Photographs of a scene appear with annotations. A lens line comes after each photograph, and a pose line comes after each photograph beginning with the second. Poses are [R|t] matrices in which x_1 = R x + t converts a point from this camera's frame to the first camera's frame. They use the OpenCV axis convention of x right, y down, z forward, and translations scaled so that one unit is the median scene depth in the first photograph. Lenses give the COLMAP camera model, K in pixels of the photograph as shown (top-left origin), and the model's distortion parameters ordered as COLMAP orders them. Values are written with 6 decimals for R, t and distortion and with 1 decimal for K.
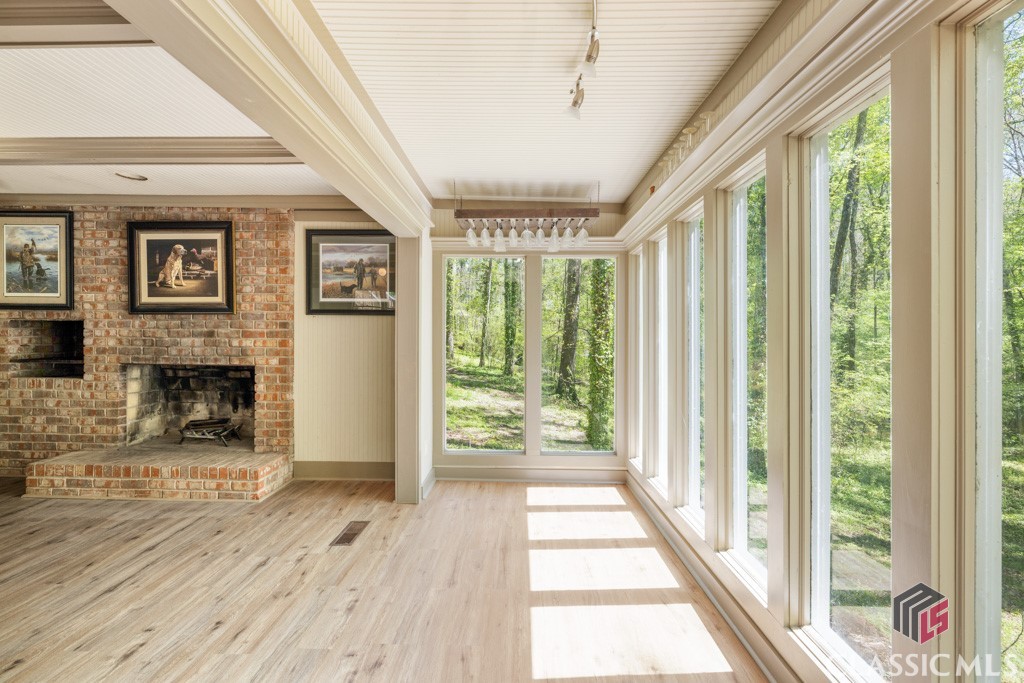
lens RADIAL K [[499.6, 0, 514.8], [0, 499.6, 336.3], [0, 0, 1]] dist [-0.002093, 0.000770]
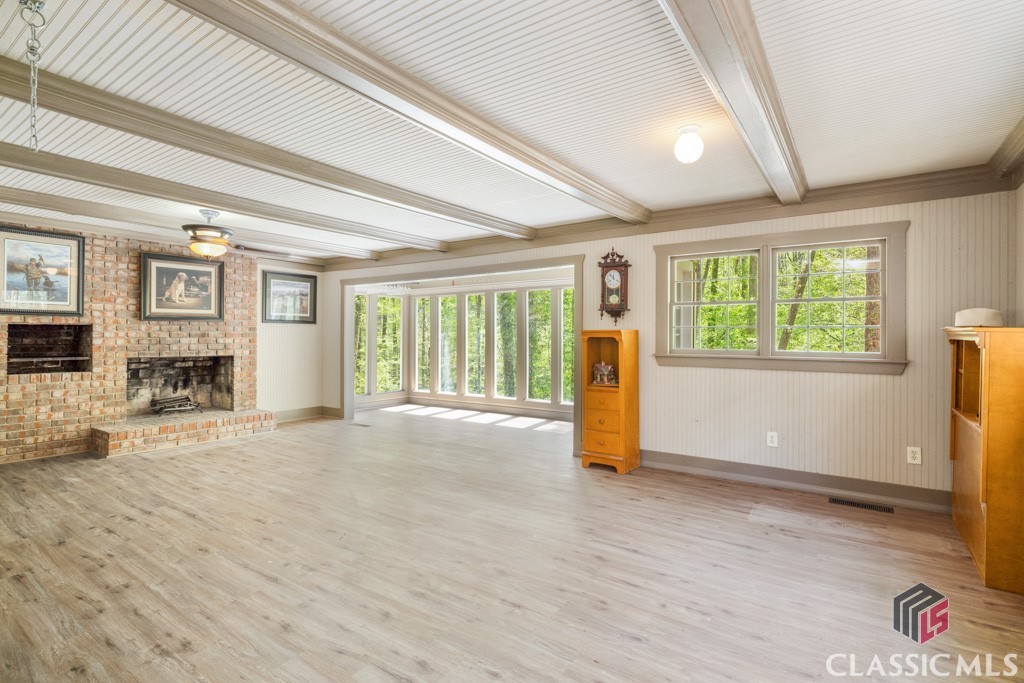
lens RADIAL K [[499.6, 0, 508.0], [0, 499.6, 333.0], [0, 0, 1]] dist [-0.002093, 0.000770]
pose [[0.563159, -0.002371, 0.826345, -1.314699], [0.003500, 0.999994, 0.000484, -0.008182], [-0.826341, 0.002619, 0.563164, -0.566651]]
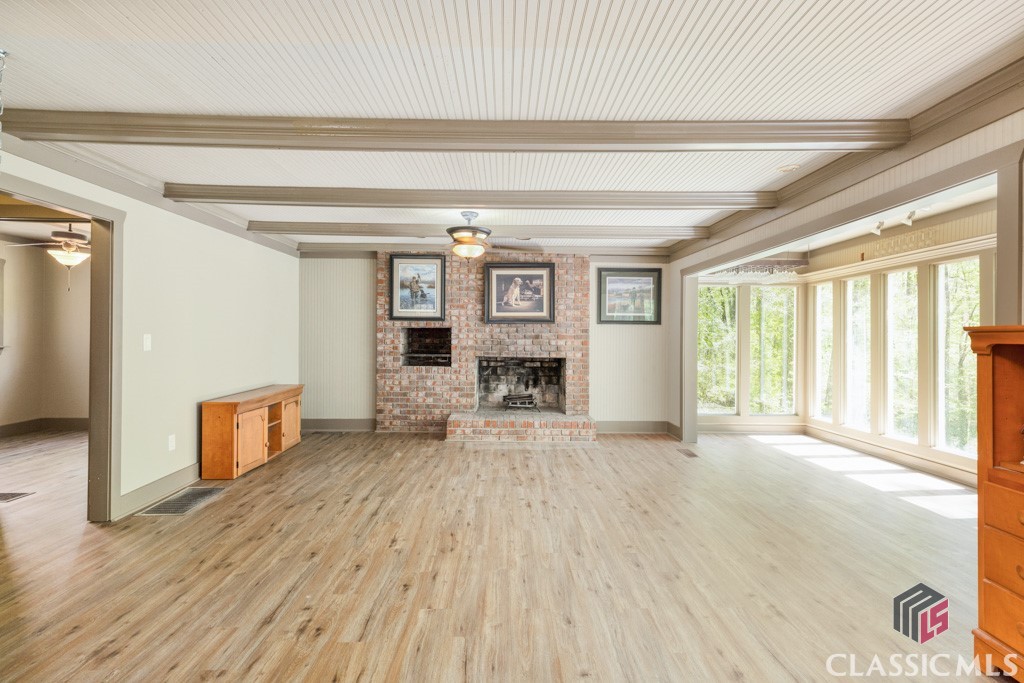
lens RADIAL K [[499.6, 0, 507.8], [0, 499.6, 338.0], [0, 0, 1]] dist [-0.002093, 0.000770]
pose [[0.999662, -0.000487, 0.025983, -0.735135], [0.000463, 0.999999, 0.000903, -0.002472], [-0.025984, -0.000891, 0.999662, -0.510128]]
